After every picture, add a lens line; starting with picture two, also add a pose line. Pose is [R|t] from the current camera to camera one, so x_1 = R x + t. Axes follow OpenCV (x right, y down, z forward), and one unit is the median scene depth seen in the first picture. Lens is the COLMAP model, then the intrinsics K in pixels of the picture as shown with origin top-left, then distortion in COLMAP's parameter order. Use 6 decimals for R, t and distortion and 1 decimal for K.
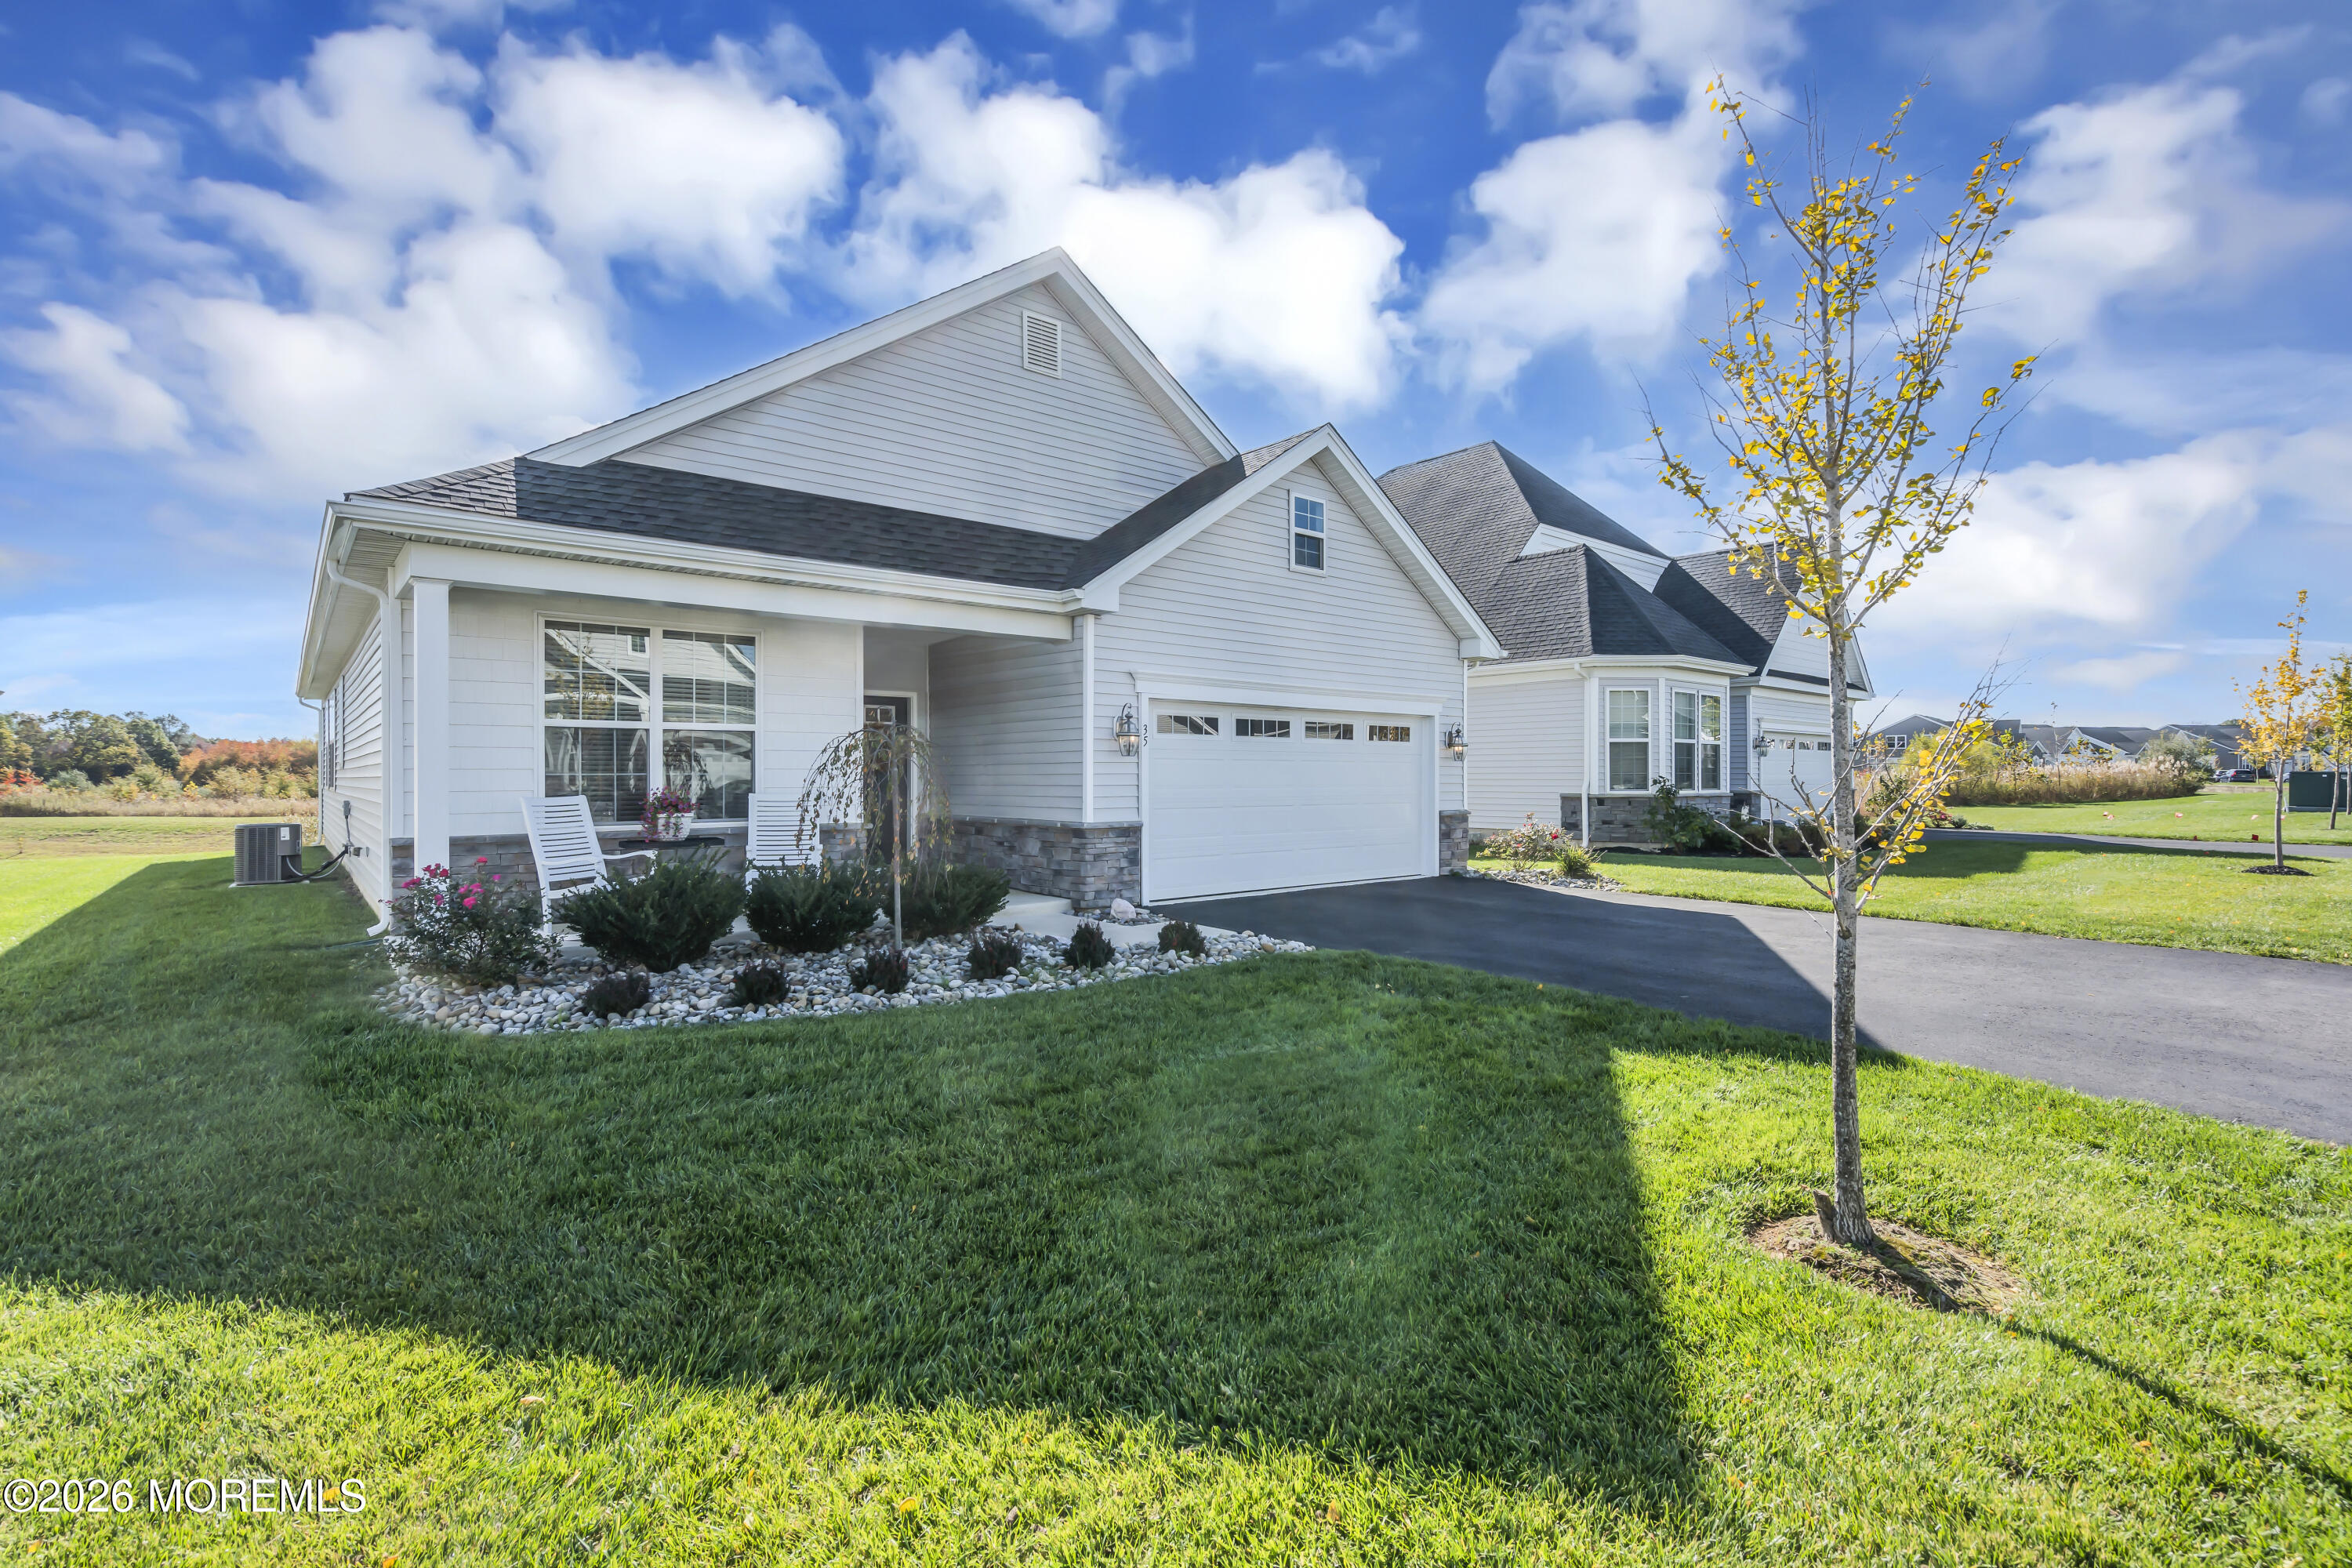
lens RADIAL K [[1049.1, 0, 1190.1], [0, 1049.1, 776.2], [0, 0, 1]] dist [-0.000098, -0.000460]
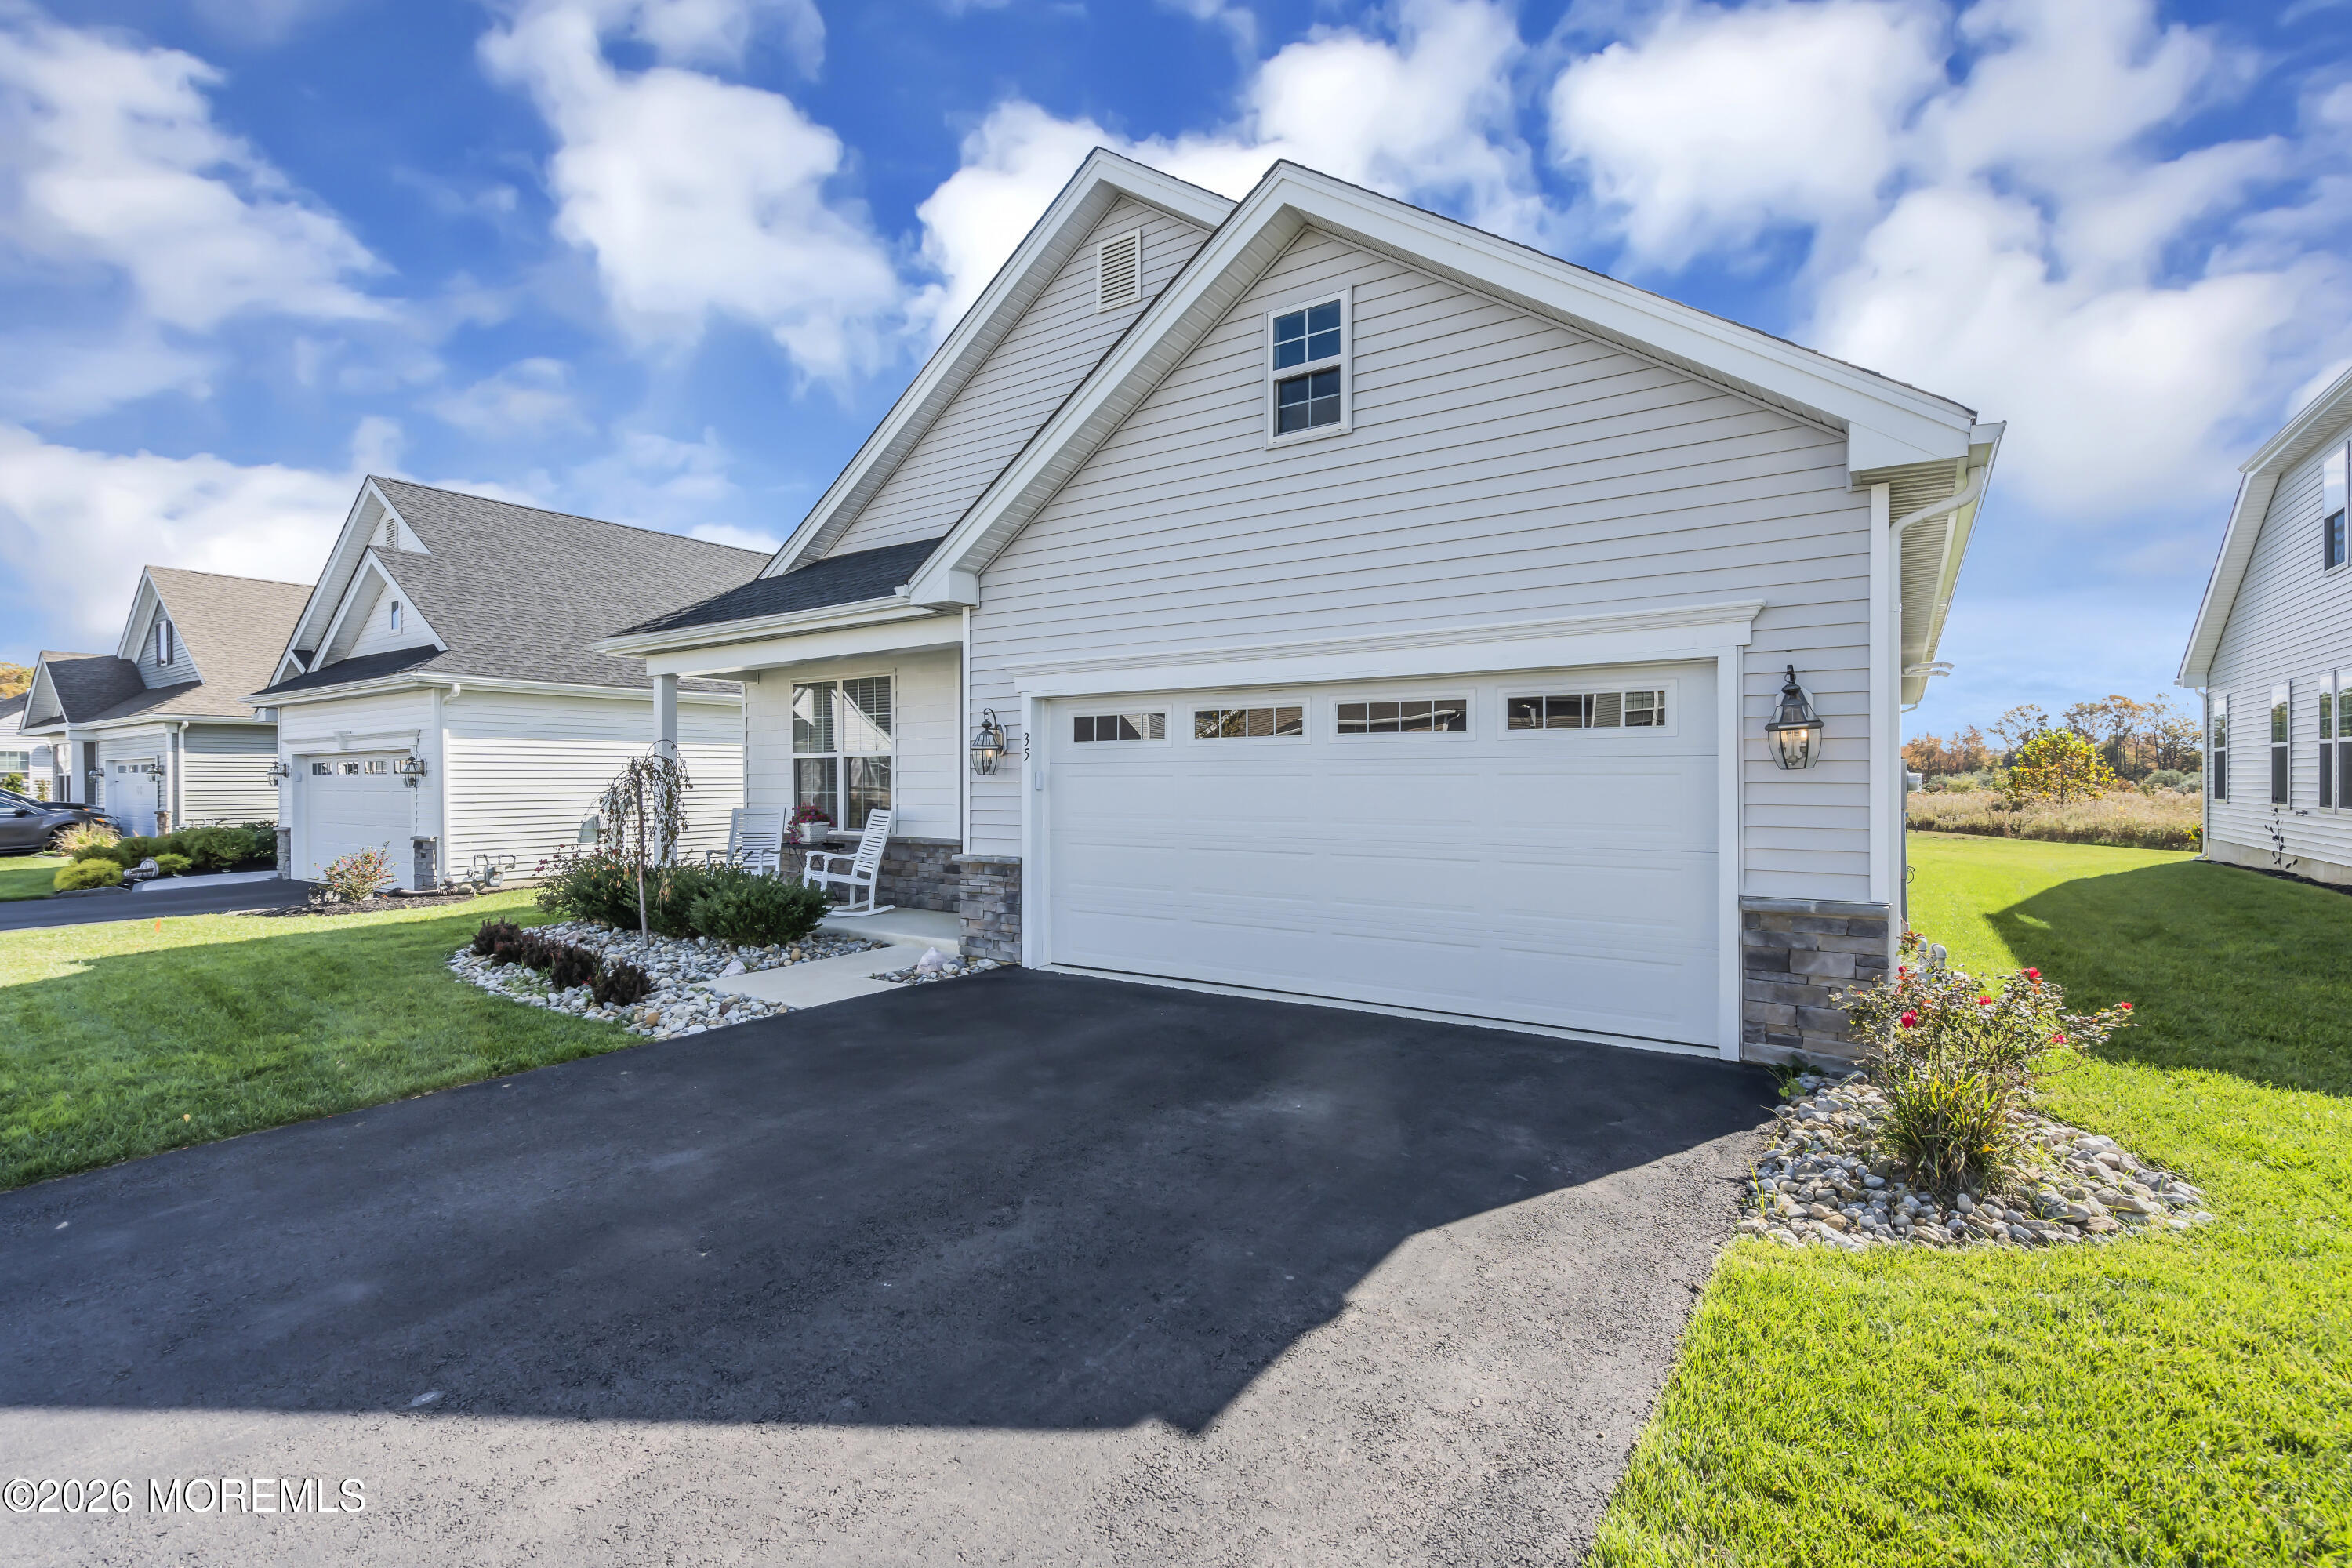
lens RADIAL K [[1049.1, 0, 1190.7], [0, 1049.1, 791.9], [0, 0, 1]] dist [-0.000098, -0.000460]
pose [[0.264167, 0.005889, -0.964459, 0.641852], [-0.002731, 0.999982, 0.005358, -0.009061], [0.964473, 0.001218, 0.264178, 0.798614]]
